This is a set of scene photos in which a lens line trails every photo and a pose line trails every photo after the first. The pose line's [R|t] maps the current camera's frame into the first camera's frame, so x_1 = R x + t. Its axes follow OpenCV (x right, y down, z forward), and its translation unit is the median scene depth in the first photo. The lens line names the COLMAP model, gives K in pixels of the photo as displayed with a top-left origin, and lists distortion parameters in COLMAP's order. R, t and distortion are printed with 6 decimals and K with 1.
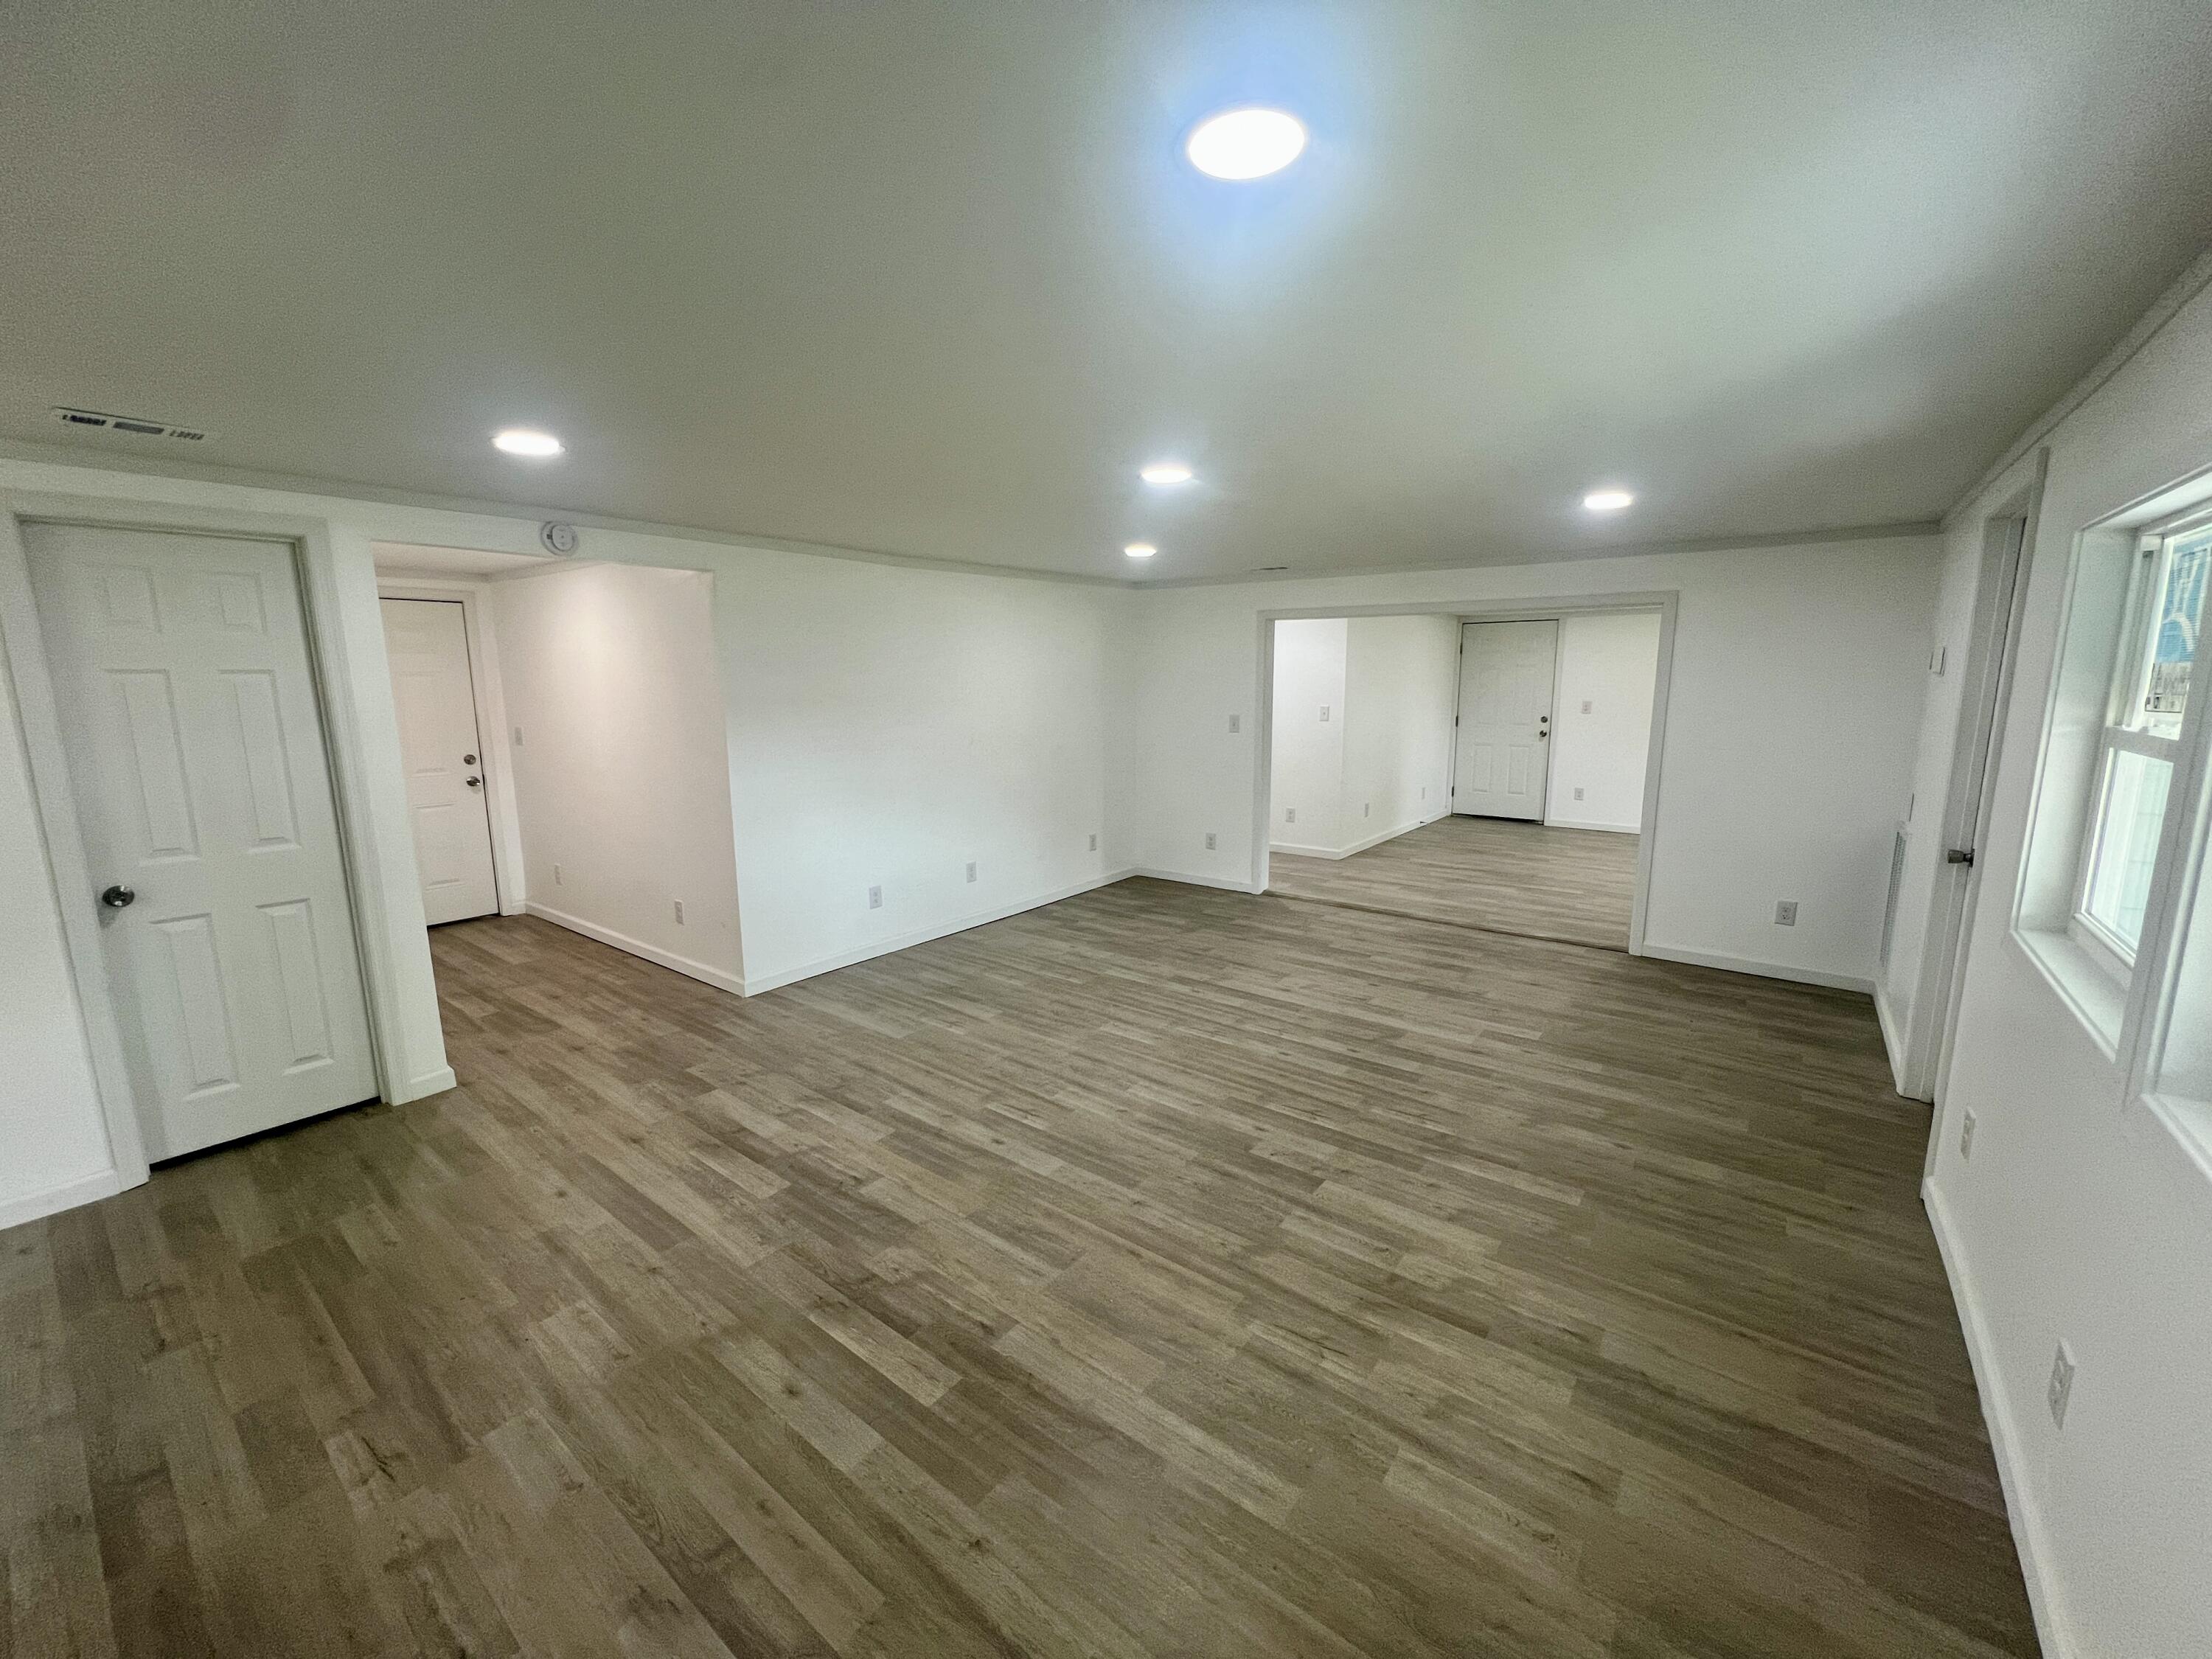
lens RADIAL K [[885.3, 0, 1093.8], [0, 885.3, 822.5], [0, 0, 1]] dist [-0.000923, 0.000365]
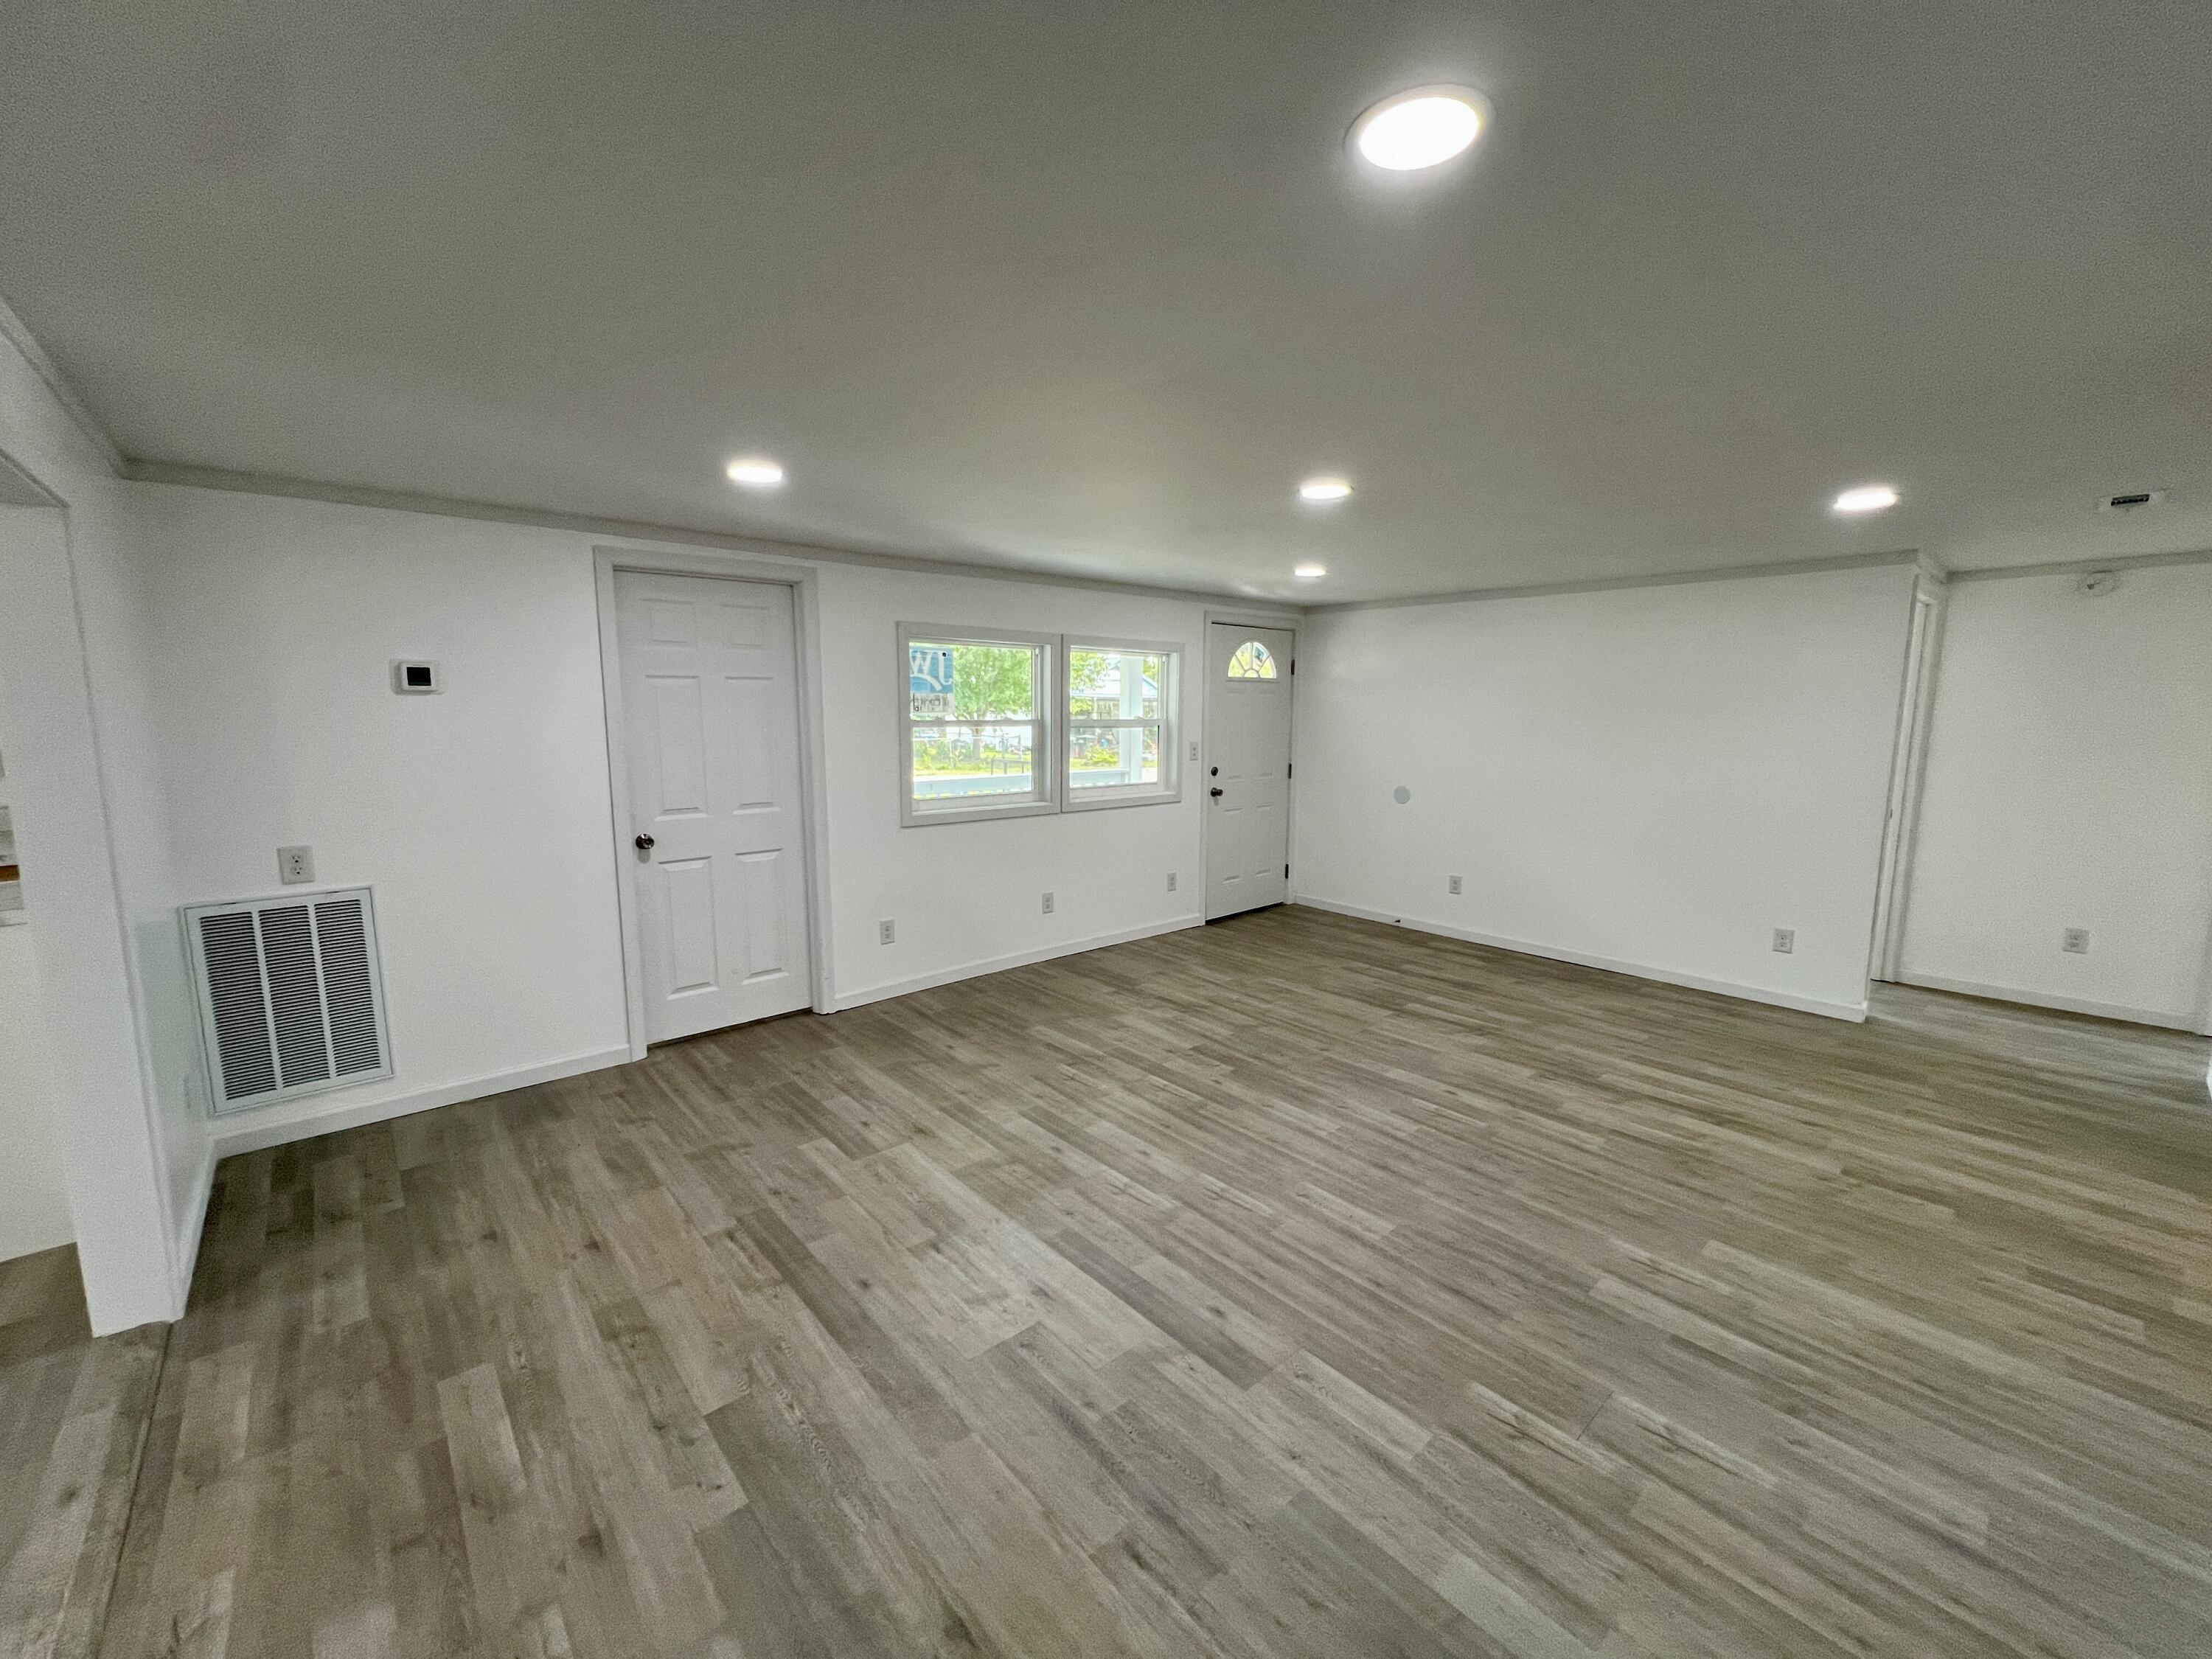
lens RADIAL K [[885.3, 0, 1096.7], [0, 885.3, 821.6], [0, 0, 1]] dist [-0.000923, 0.000365]
pose [[-0.983441, -0.020173, 0.180102, 0.116807], [0.032213, 0.958503, 0.283256, -0.258950], [-0.178343, 0.284367, -0.941982, 1.667502]]
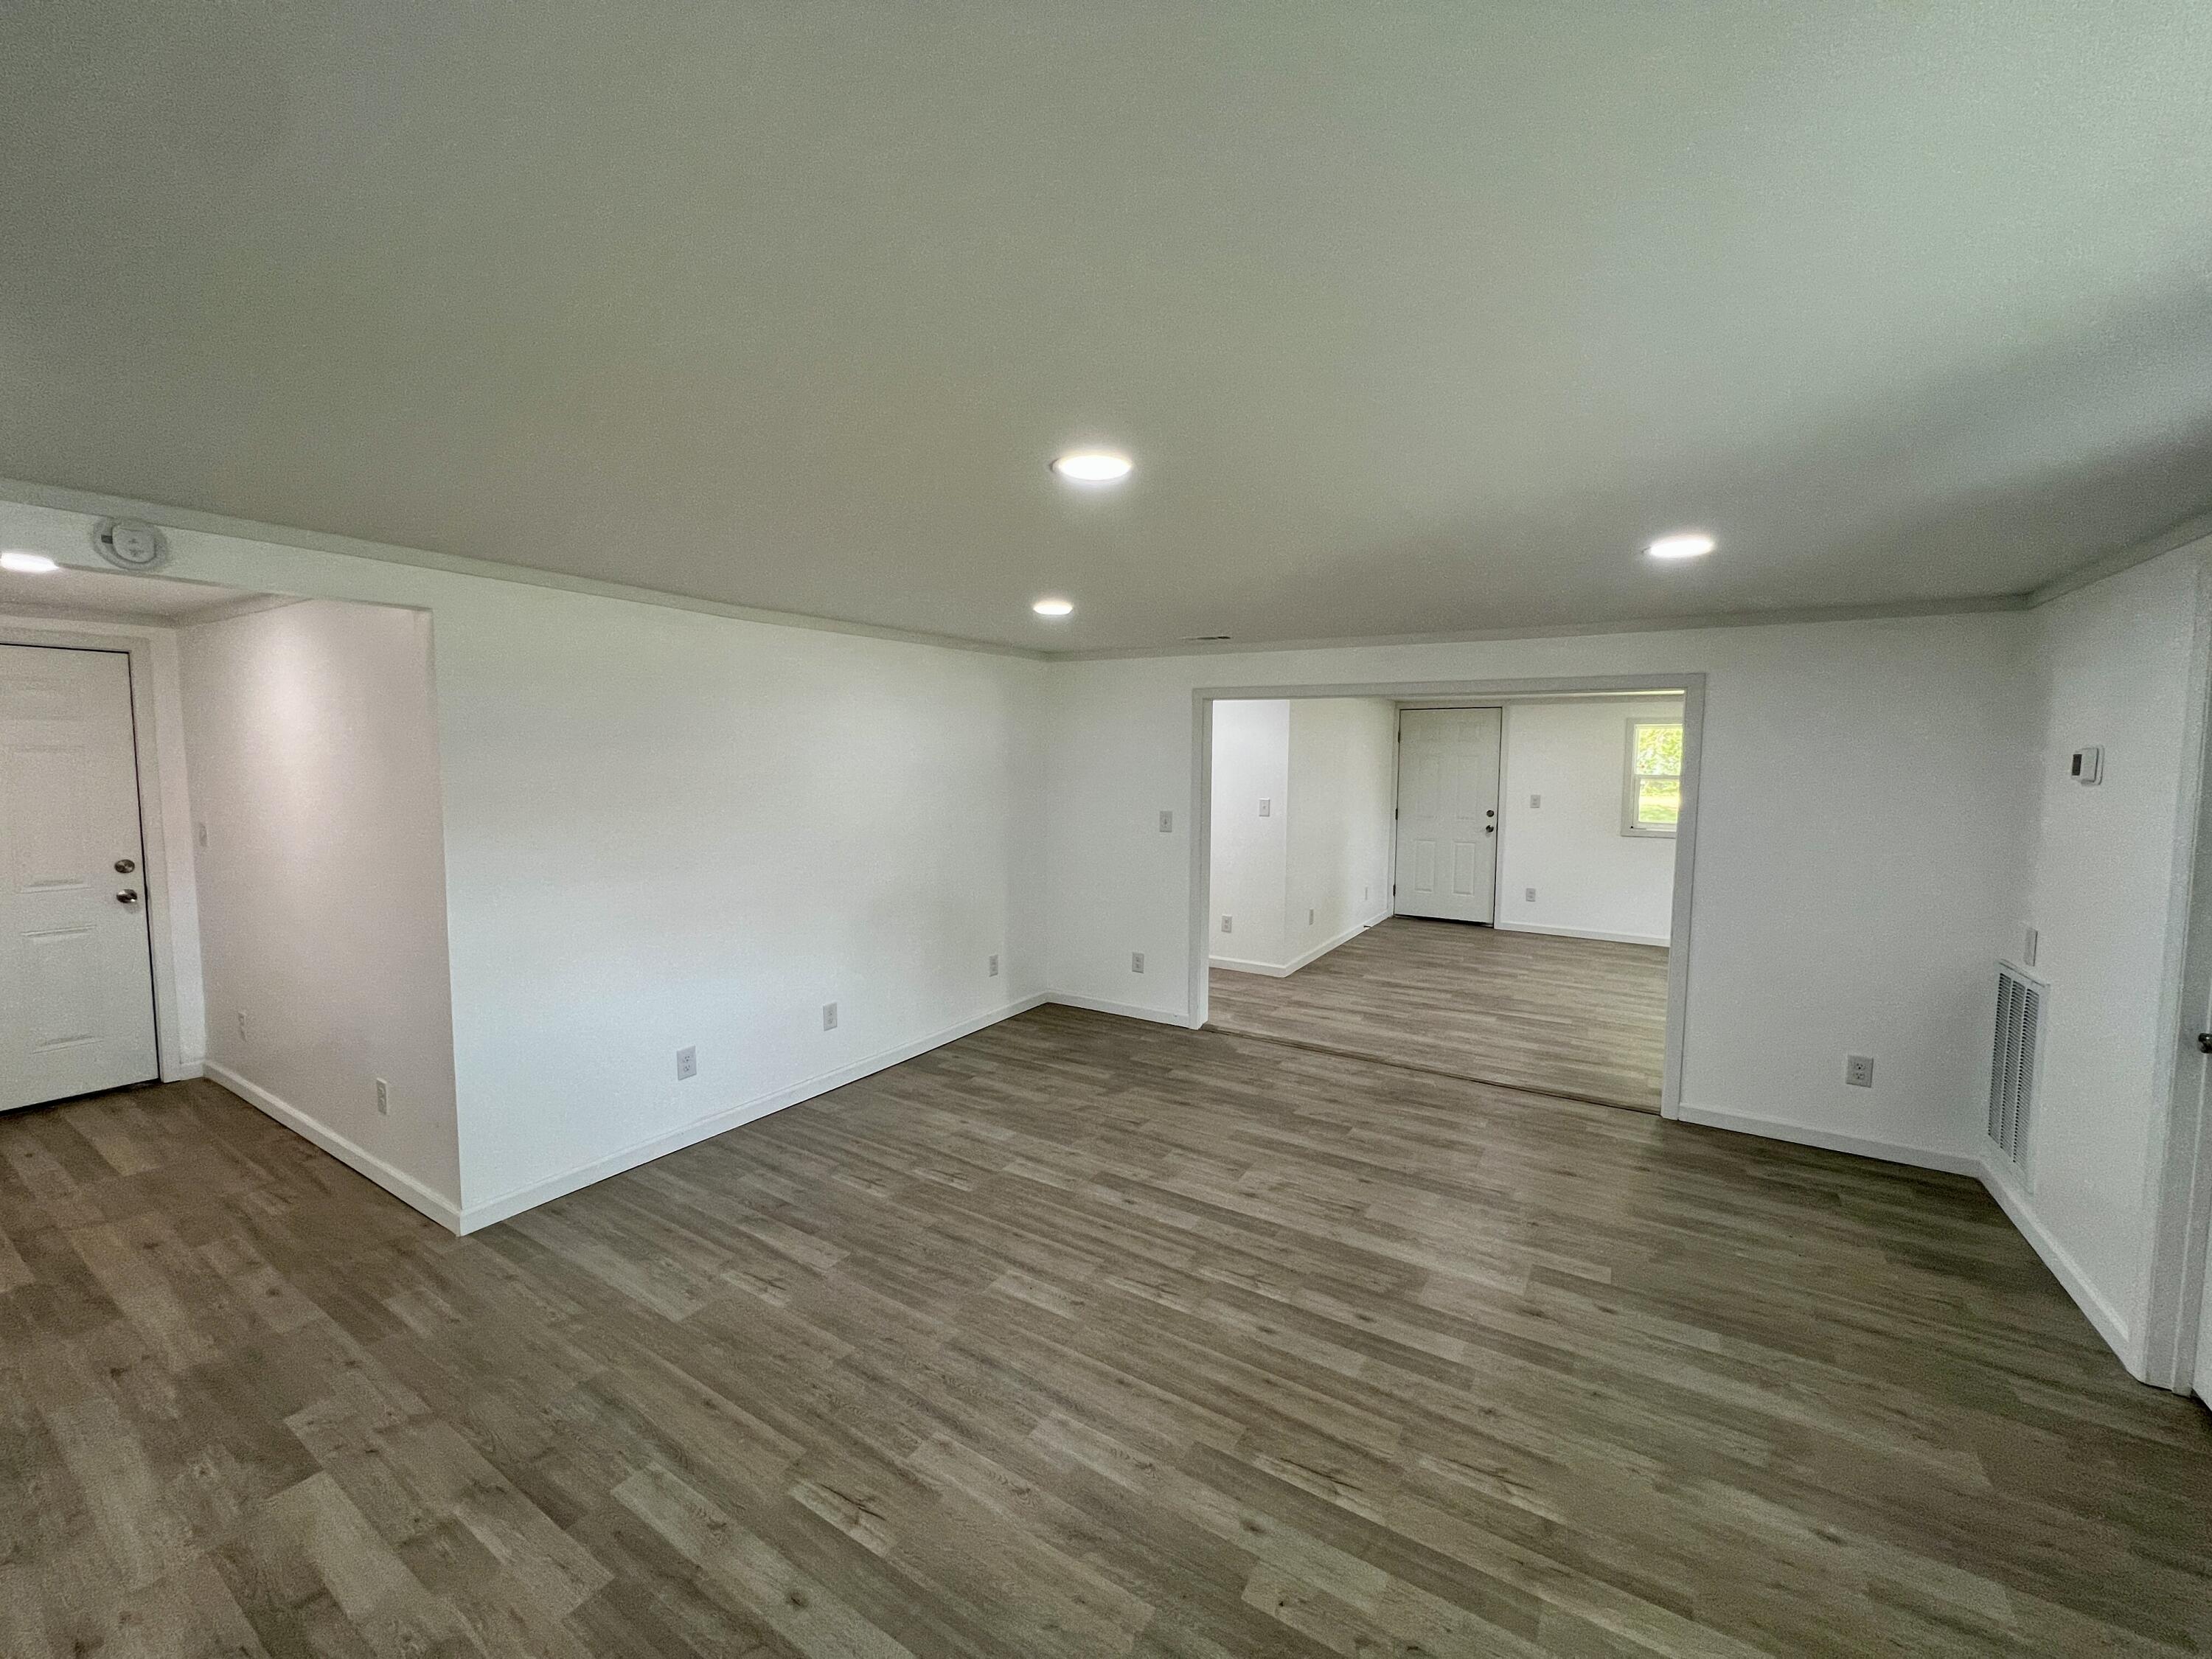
lens RADIAL K [[885.3, 0, 1095.5], [0, 885.3, 825.3], [0, 0, 1]] dist [-0.000923, 0.000365]
pose [[0.994830, 0.006327, 0.101353, 0.015564], [0.002421, 0.996295, -0.085967, -0.062520], [-0.101521, 0.085768, 0.991129, 0.310938]]
